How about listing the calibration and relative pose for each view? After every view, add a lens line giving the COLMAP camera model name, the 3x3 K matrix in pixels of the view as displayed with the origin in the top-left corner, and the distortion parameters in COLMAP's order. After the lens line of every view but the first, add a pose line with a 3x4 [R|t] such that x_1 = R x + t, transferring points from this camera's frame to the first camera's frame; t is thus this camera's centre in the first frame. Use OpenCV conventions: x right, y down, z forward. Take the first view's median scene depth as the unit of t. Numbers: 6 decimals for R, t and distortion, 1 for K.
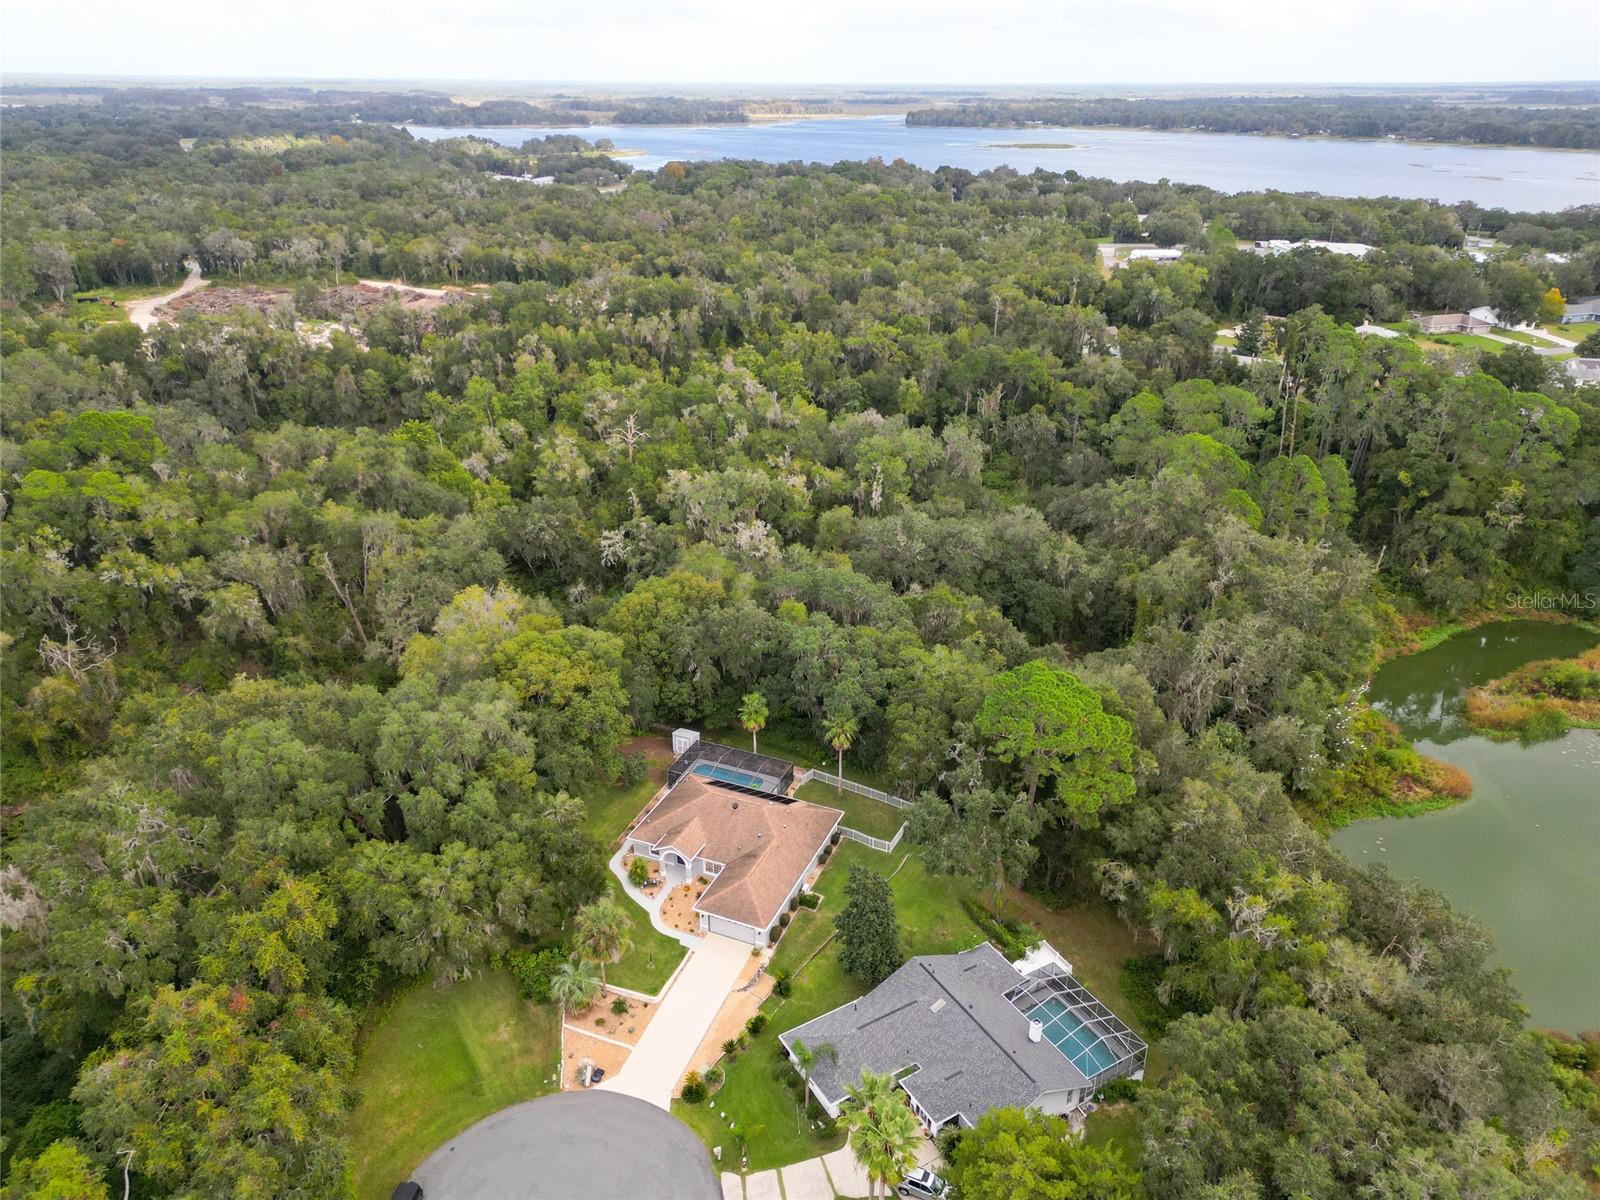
lens RADIAL K [[1117.1, 0, 800.0], [0, 1117.1, 600.0], [0, 0, 1]] dist [0.070658, -0.068844]
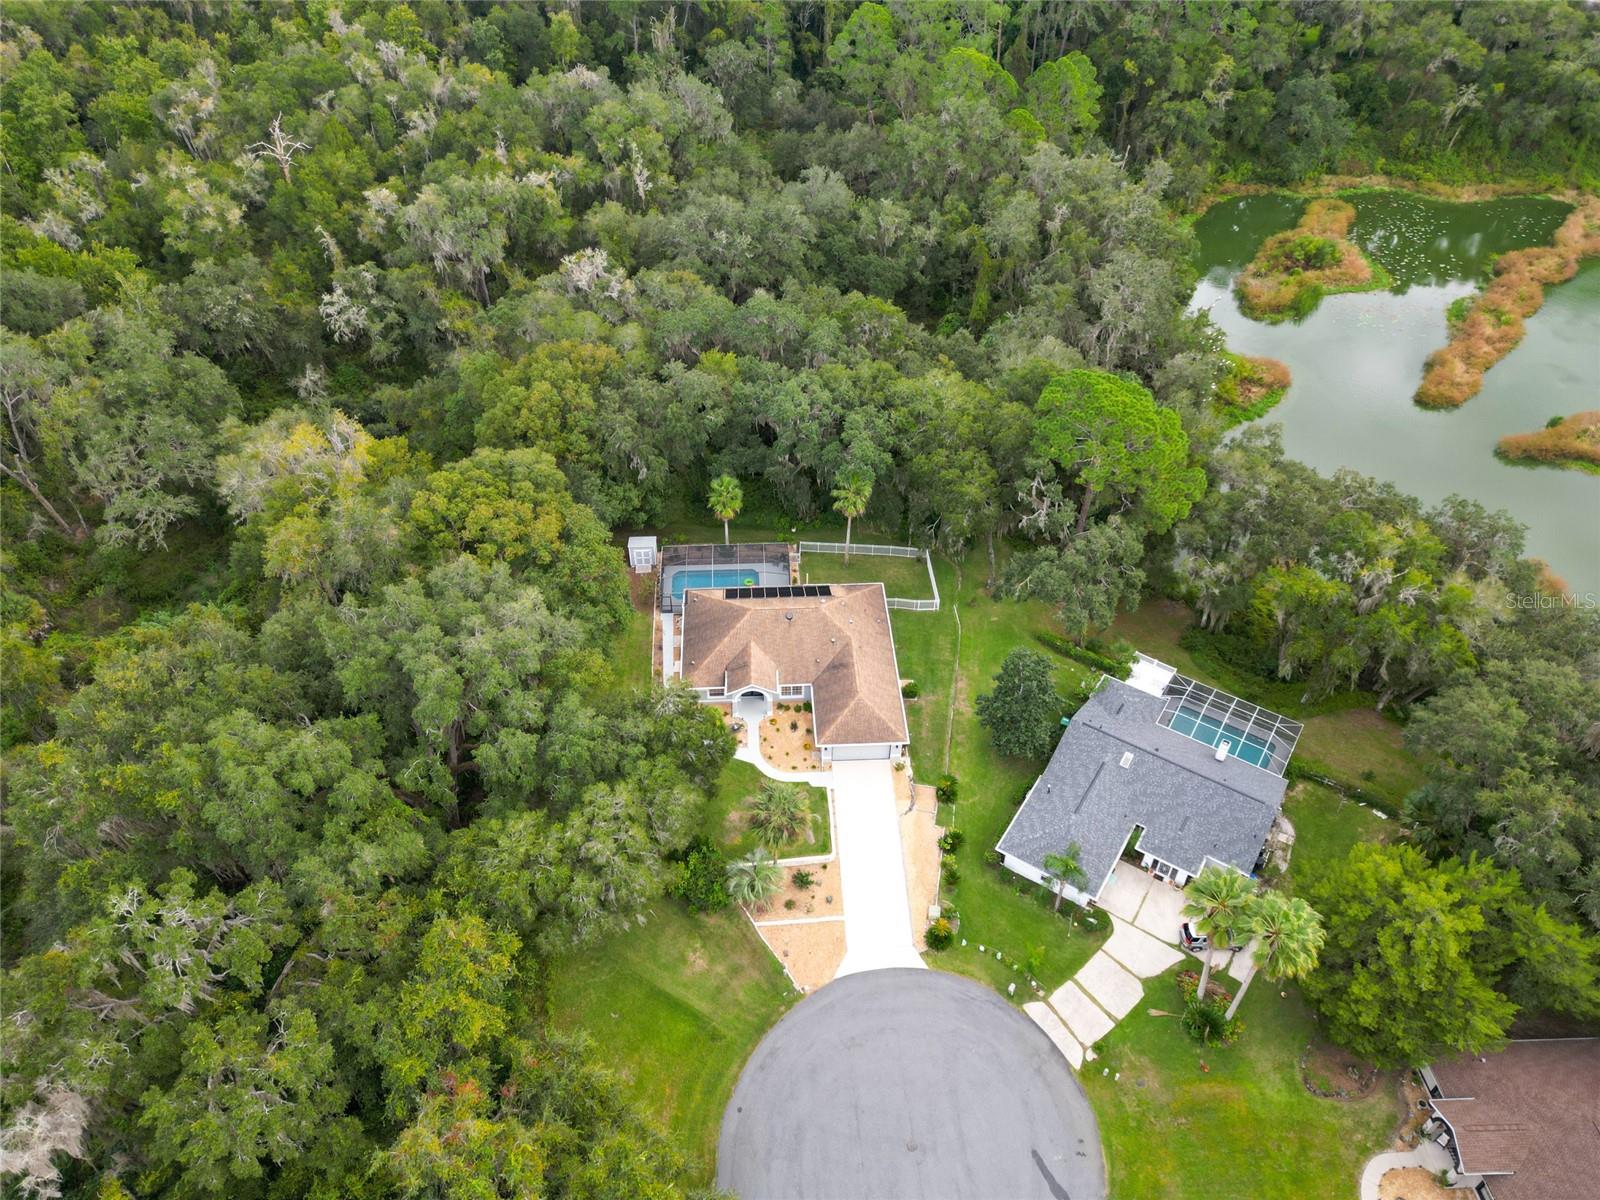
lens RADIAL K [[1117.1, 0, 800.0], [0, 1117.1, 600.0], [0, 0, 1]] dist [0.070658, -0.068844]
pose [[0.897264, -0.296846, 0.326803, -0.348621], [0.183973, 0.924284, 0.334444, -0.119427], [-0.401337, -0.239962, 0.883938, 0.261219]]
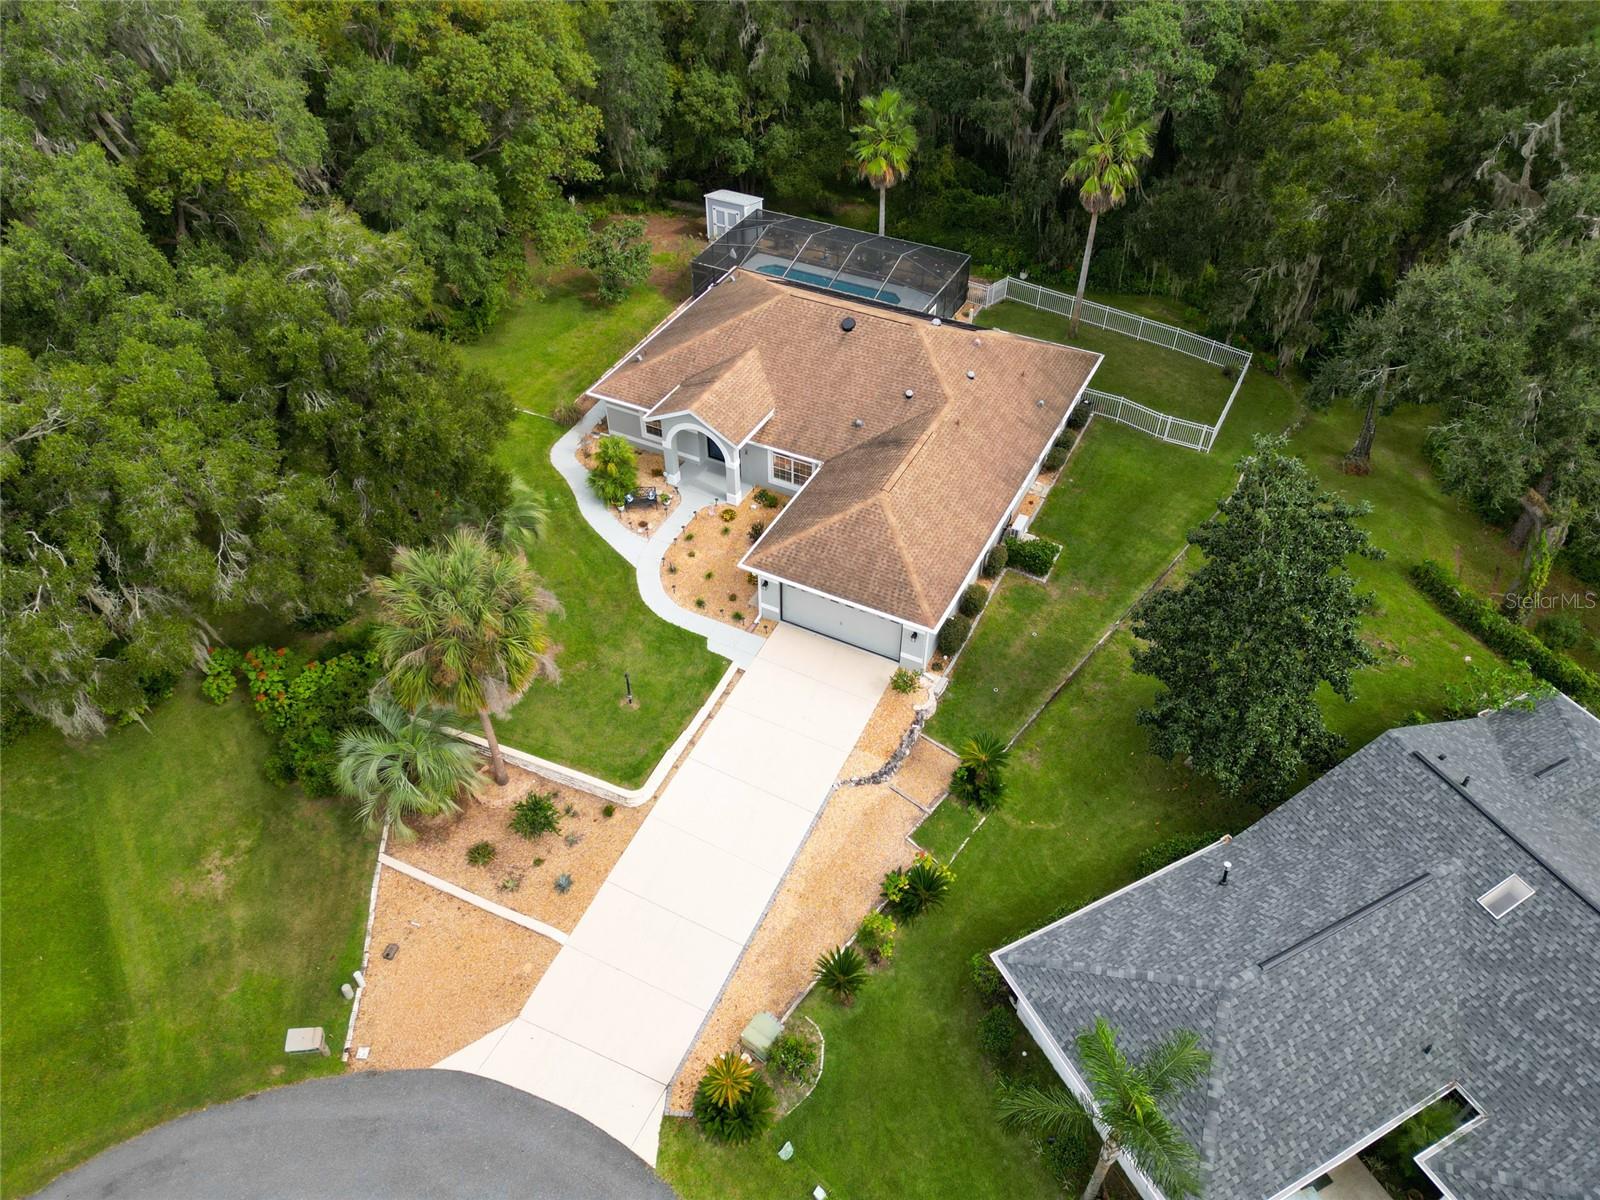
lens RADIAL K [[1117.1, 0, 800.0], [0, 1117.1, 600.0], [0, 0, 1]] dist [0.070658, -0.068844]
pose [[0.997804, 0.040056, -0.052749, -0.052976], [-0.021724, 0.950269, 0.310673, 0.163633], [0.062570, -0.308845, 0.949052, 0.622534]]
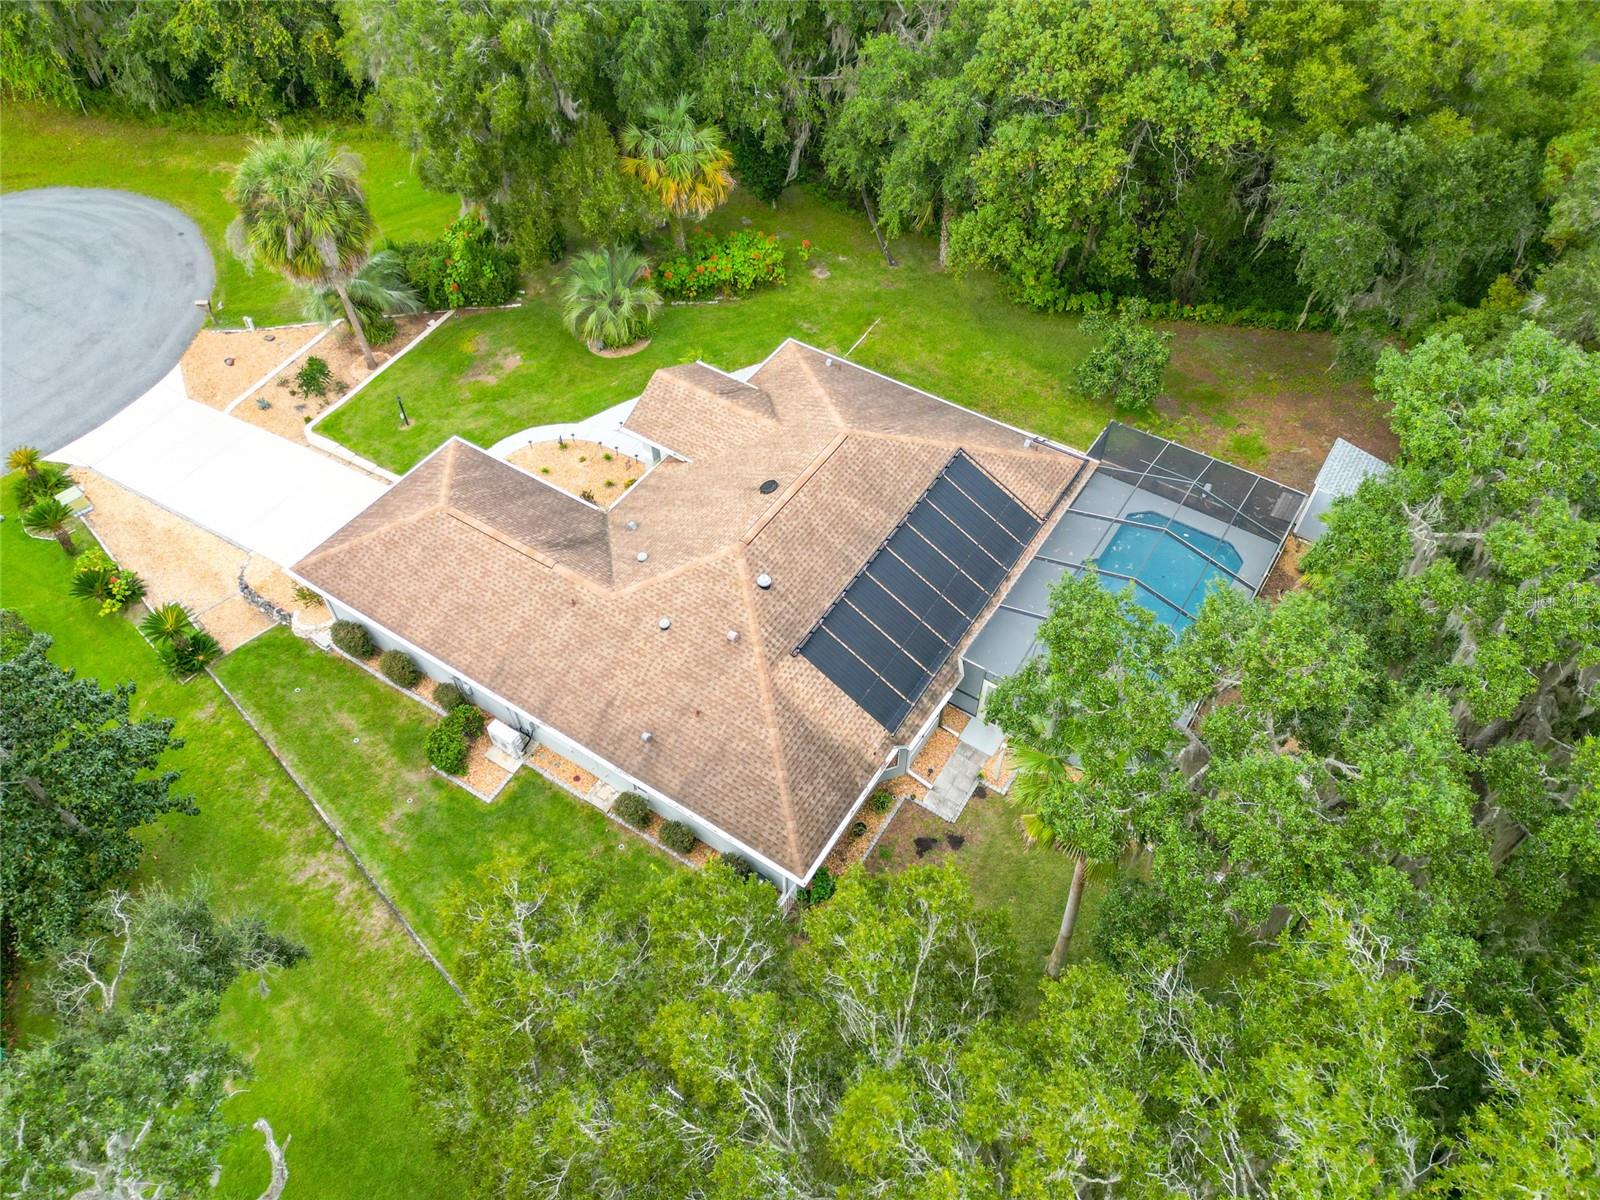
lens RADIAL K [[1117.1, 0, 800.0], [0, 1117.1, 600.0], [0, 0, 1]] dist [0.070658, -0.068844]
pose [[-0.175743, 0.749959, -0.637712, 0.164981], [-0.409565, 0.533368, 0.740118, -0.025613], [0.895193, 0.391255, 0.213422, 1.022155]]
